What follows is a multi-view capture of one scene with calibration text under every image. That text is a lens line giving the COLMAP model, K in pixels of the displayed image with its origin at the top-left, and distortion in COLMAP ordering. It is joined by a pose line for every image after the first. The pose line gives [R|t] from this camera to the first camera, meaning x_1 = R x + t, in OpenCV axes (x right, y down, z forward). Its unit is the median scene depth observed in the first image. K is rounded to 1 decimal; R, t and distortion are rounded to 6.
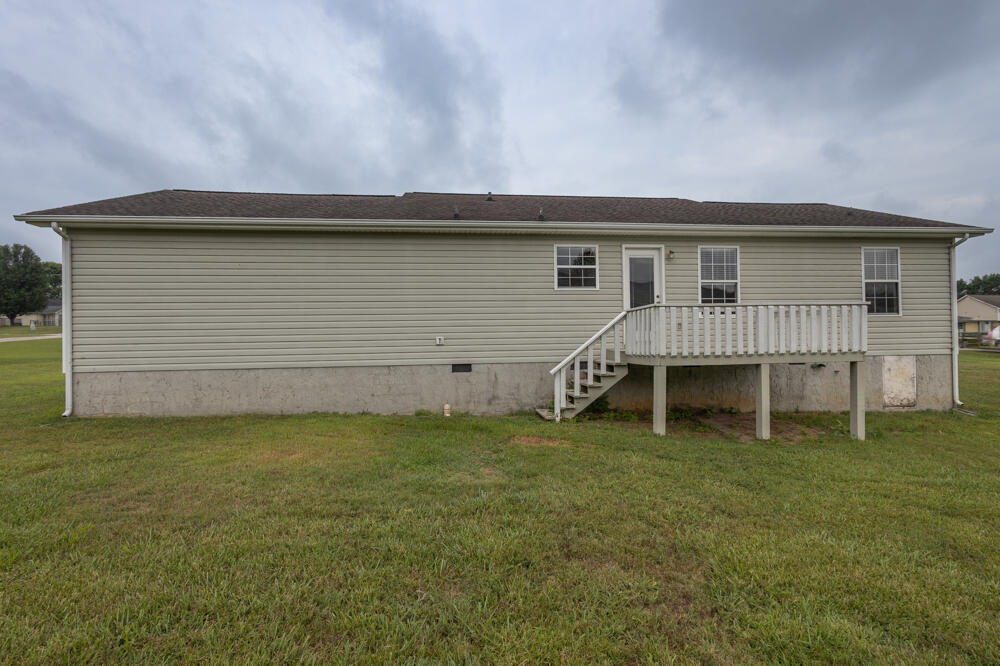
lens RADIAL K [[463.5, 0, 500.0], [0, 463.5, 333.0], [0, 0, 1]] dist [0.014671, 0.000124]
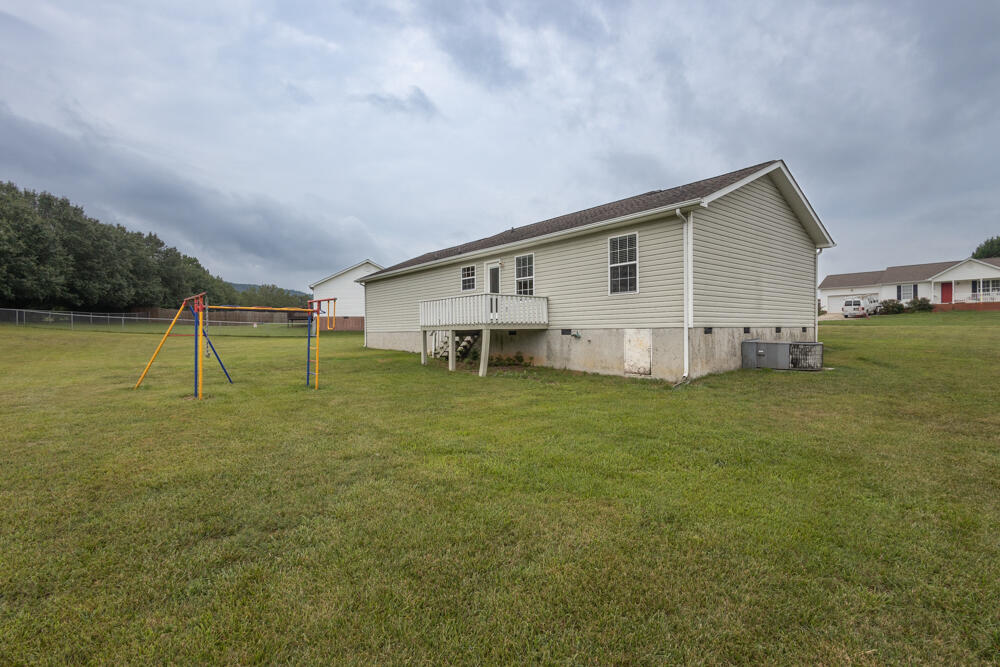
lens RADIAL K [[463.5, 0, 500.0], [0, 463.5, 333.5], [0, 0, 1]] dist [0.014671, 0.000124]
pose [[0.539431, 0.015644, -0.841885, 1.685511], [0.044130, 0.997928, 0.046820, -0.007484], [0.840873, -0.062409, 0.537623, 0.127769]]
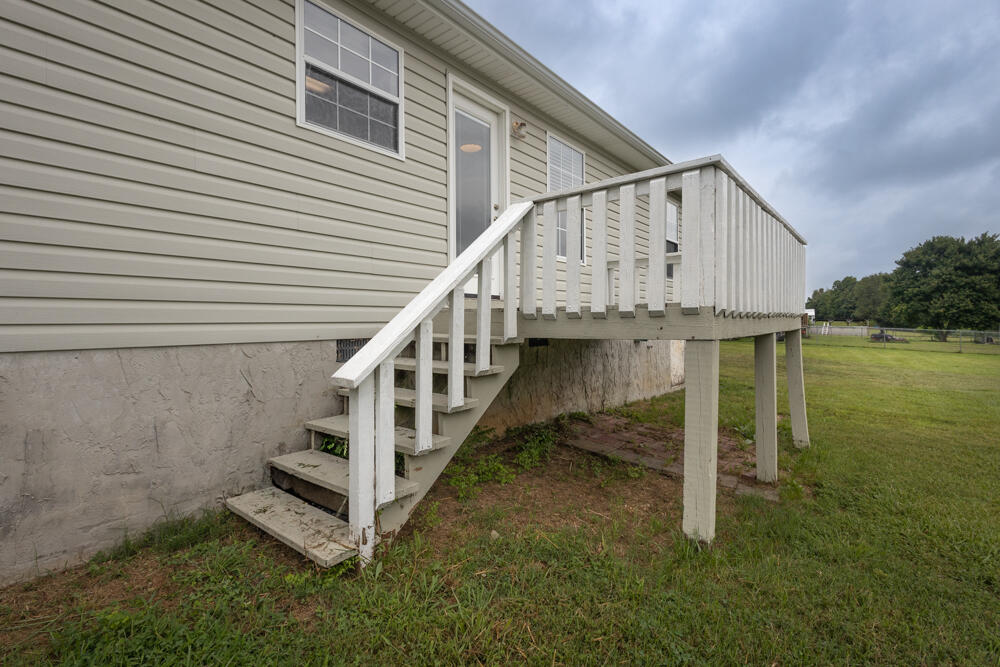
lens RADIAL K [[466.7, 0, 498.3], [0, 466.7, 317.5], [0, 0, 1]] dist [0.014014, -0.000181]
pose [[0.715747, 0.015544, 0.698187, -0.010828], [-0.019511, 0.999807, -0.002257, 0.041874], [-0.698087, -0.012007, 0.715912, 0.635799]]
